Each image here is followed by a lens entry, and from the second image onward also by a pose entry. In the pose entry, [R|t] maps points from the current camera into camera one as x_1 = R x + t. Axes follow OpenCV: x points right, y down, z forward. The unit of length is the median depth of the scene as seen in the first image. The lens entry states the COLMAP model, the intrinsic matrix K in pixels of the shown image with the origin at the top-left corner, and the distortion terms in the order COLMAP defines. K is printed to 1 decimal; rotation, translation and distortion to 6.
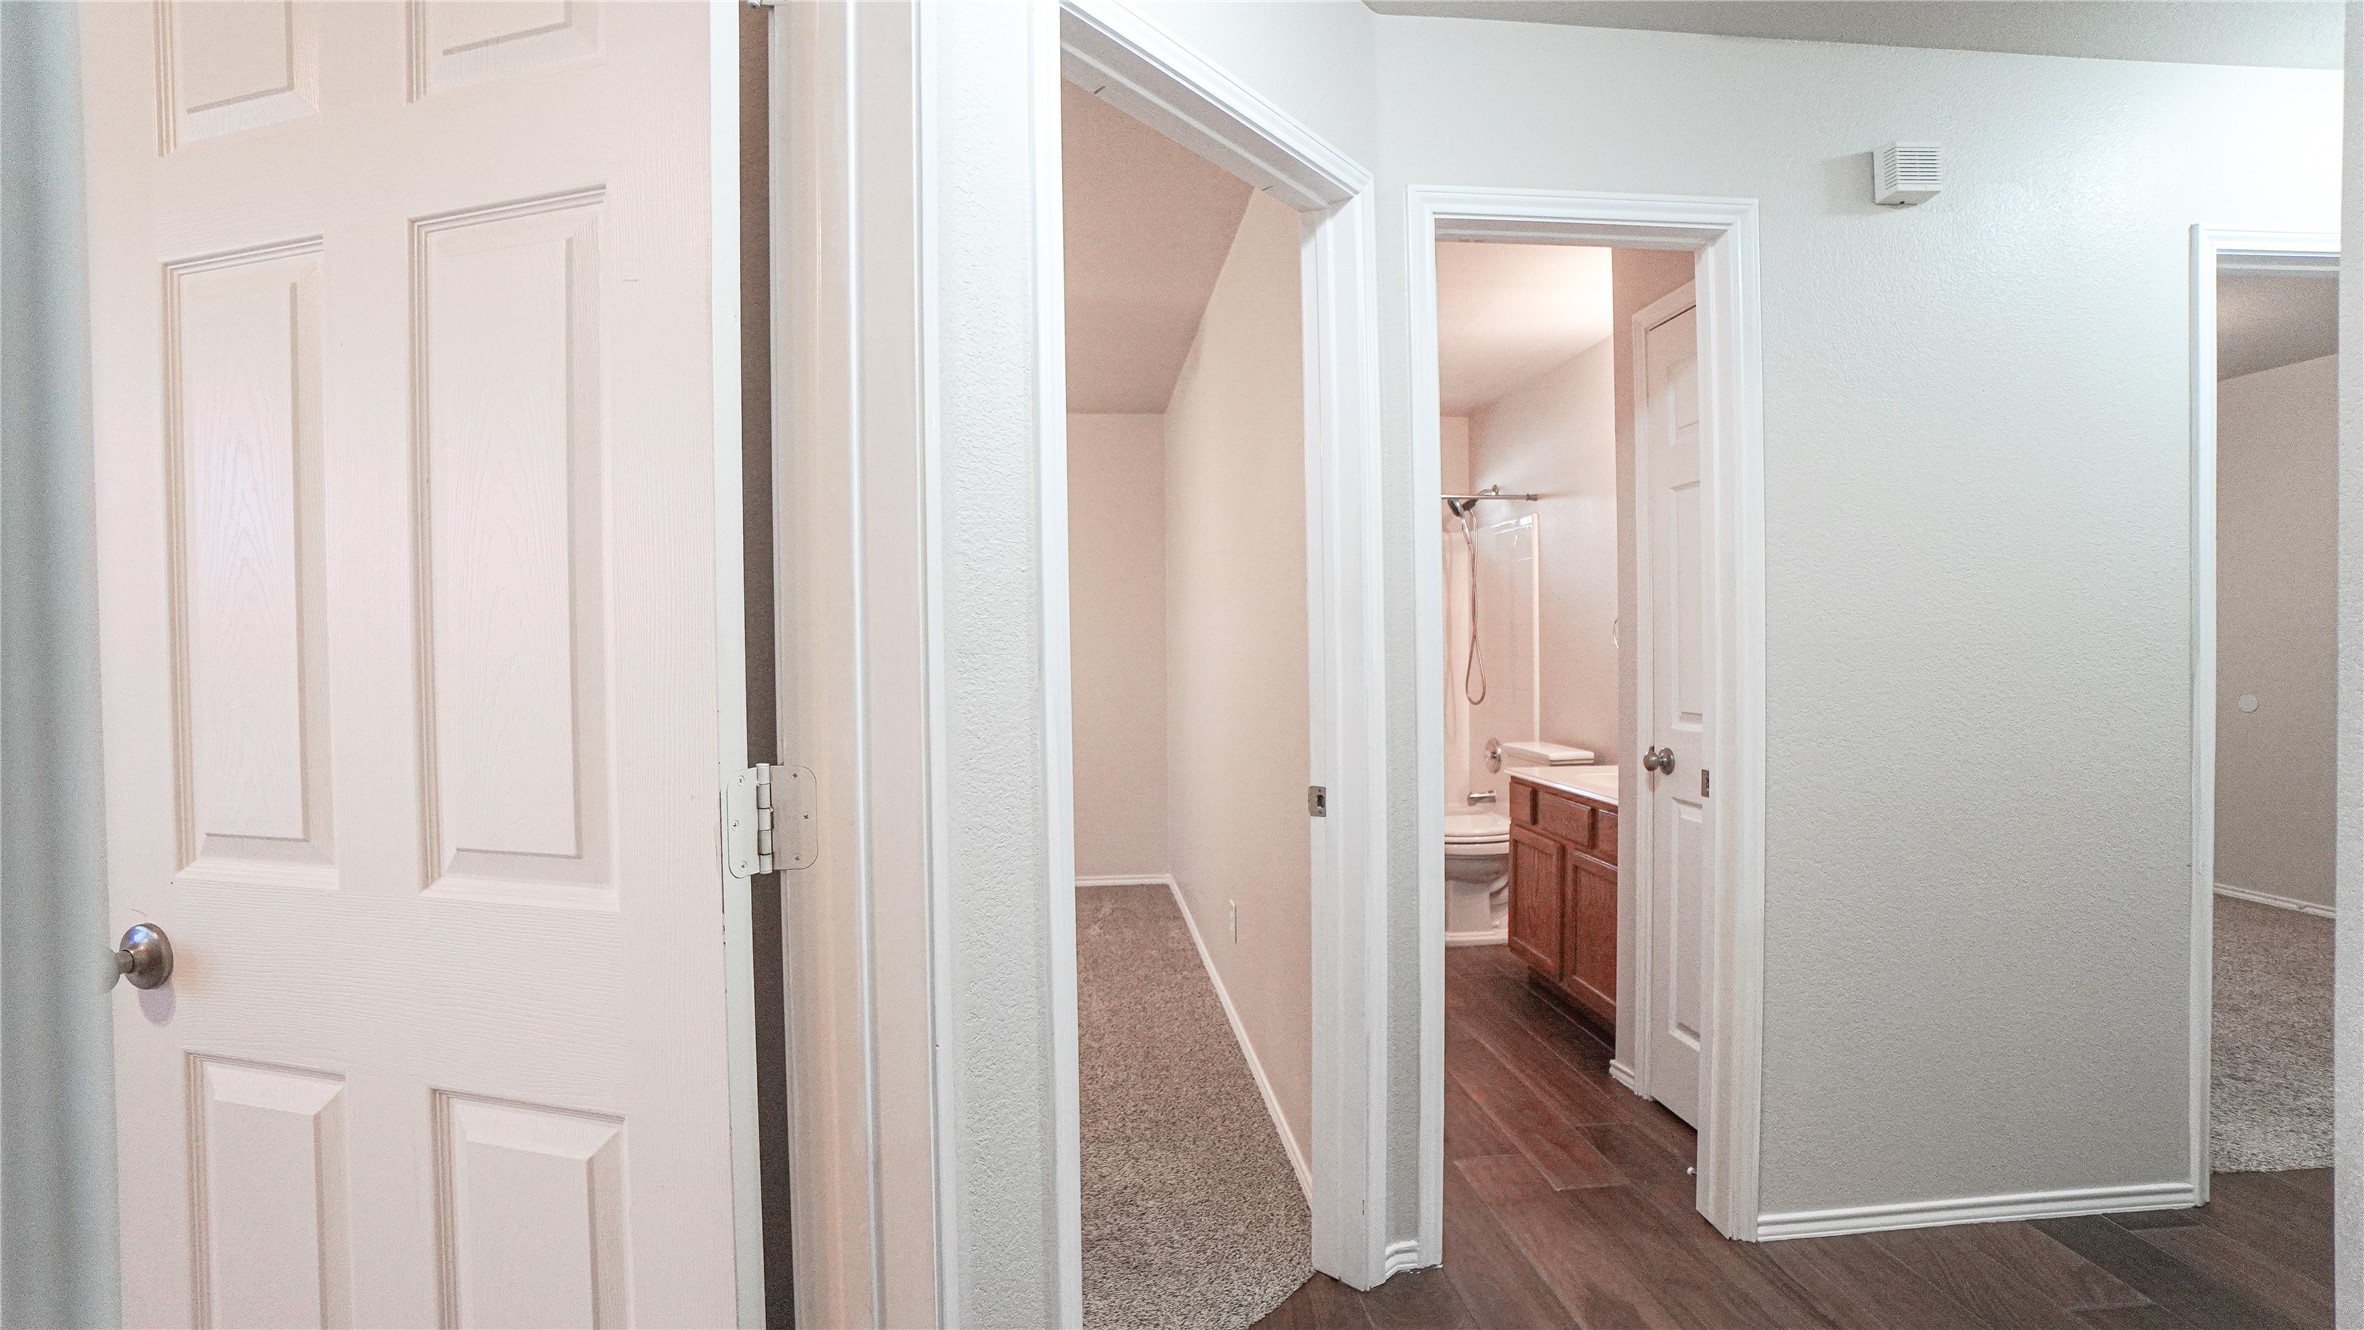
lens RADIAL K [[1049.1, 0, 1183.5], [0, 1049.1, 666.7], [0, 0, 1]] dist [-0.051023, 0.016880]
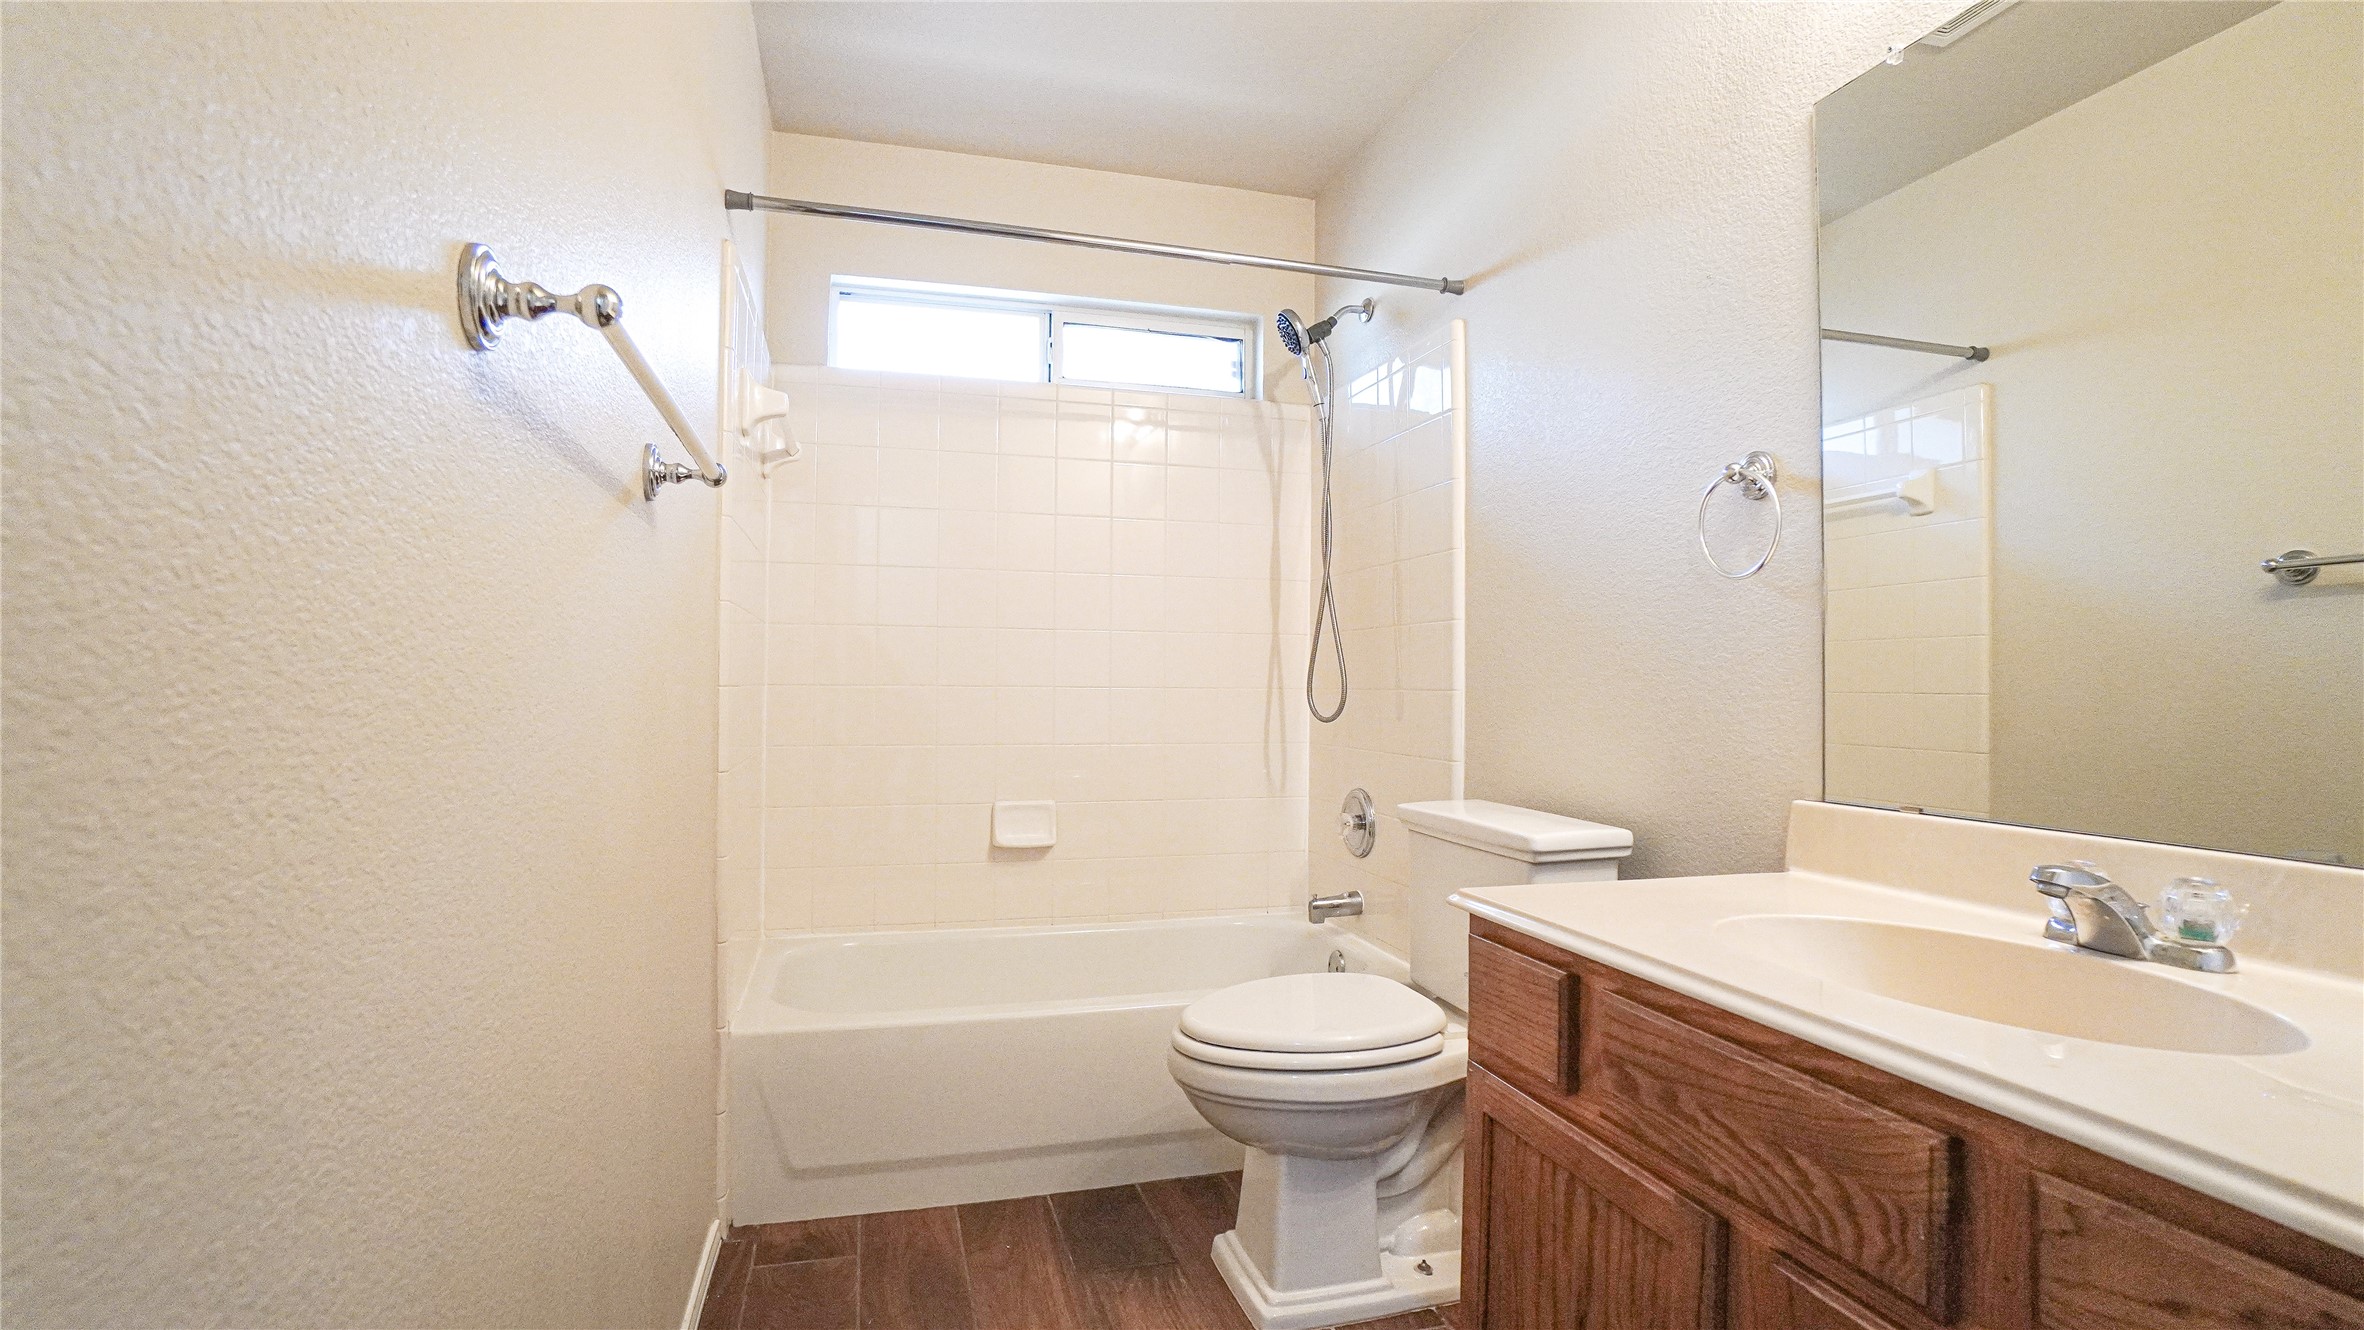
lens RADIAL K [[1049.1, 0, 1175.4], [0, 1049.1, 669.8], [0, 0, 1]] dist [-0.051023, 0.016880]
pose [[0.985675, 0.021966, 0.167218, 0.123862], [-0.016262, 0.999241, -0.035410, 0.030715], [-0.167869, 0.032183, 0.985284, 0.519283]]
